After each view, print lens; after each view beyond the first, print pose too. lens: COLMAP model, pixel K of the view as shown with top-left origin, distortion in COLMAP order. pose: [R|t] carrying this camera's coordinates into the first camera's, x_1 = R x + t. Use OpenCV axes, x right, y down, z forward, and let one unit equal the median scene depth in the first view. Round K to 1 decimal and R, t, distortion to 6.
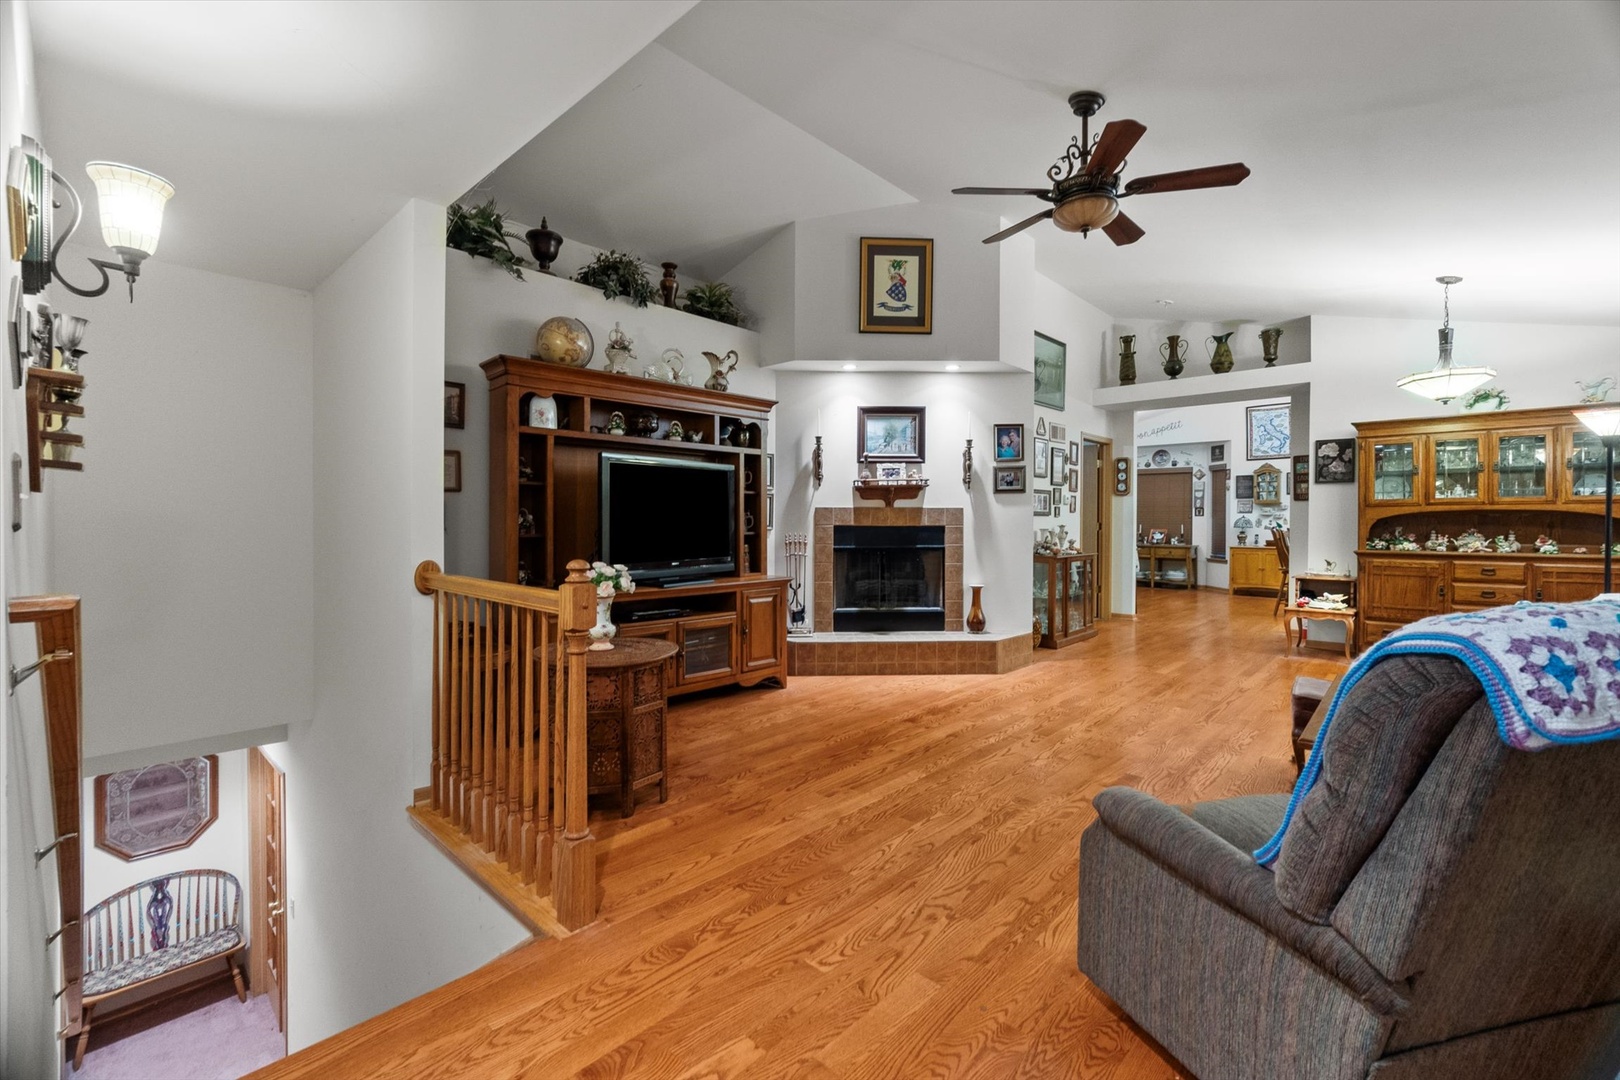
lens RADIAL K [[702.5, 0, 812.6], [0, 702.5, 520.8], [0, 0, 1]] dist [-0.001582, 0.000134]
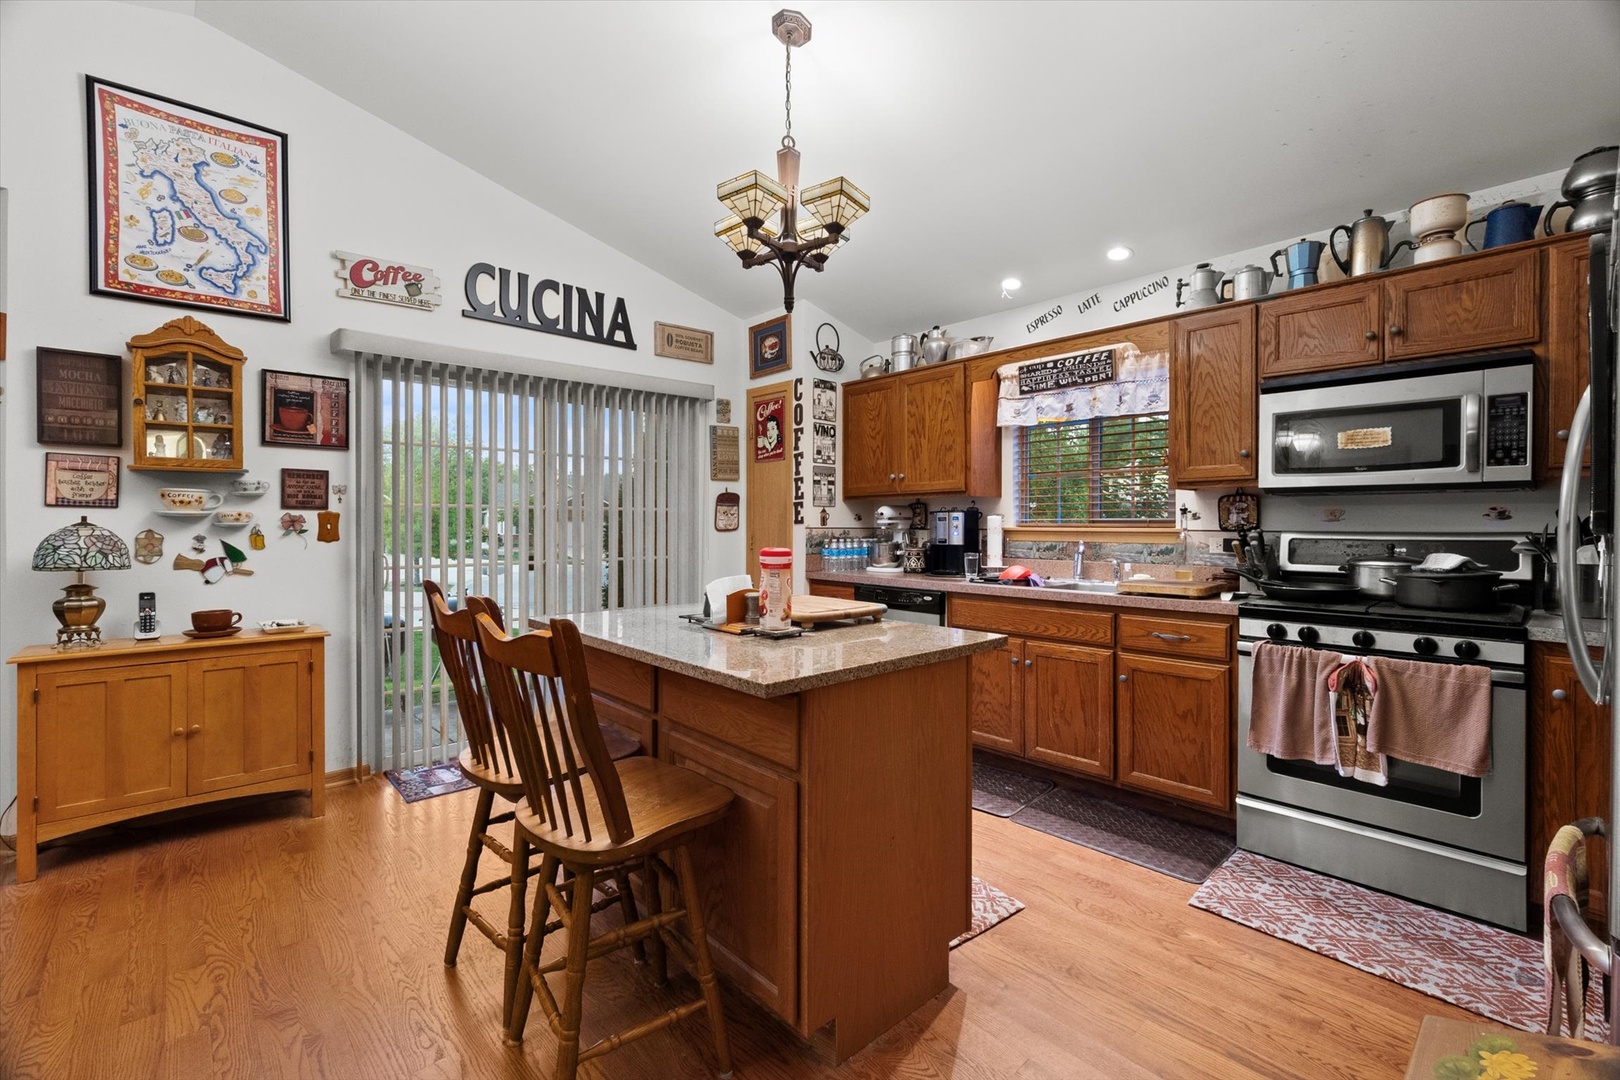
lens RADIAL K [[721.4, 0, 808.0], [0, 721.4, 524.2], [0, 0, 1]] dist [0.002048, 0.000631]
pose [[0.082848, -0.004273, 0.996553, 0.393009], [-0.001092, 0.999990, 0.004379, -0.006450], [-0.996562, -0.001451, 0.082842, 0.740542]]
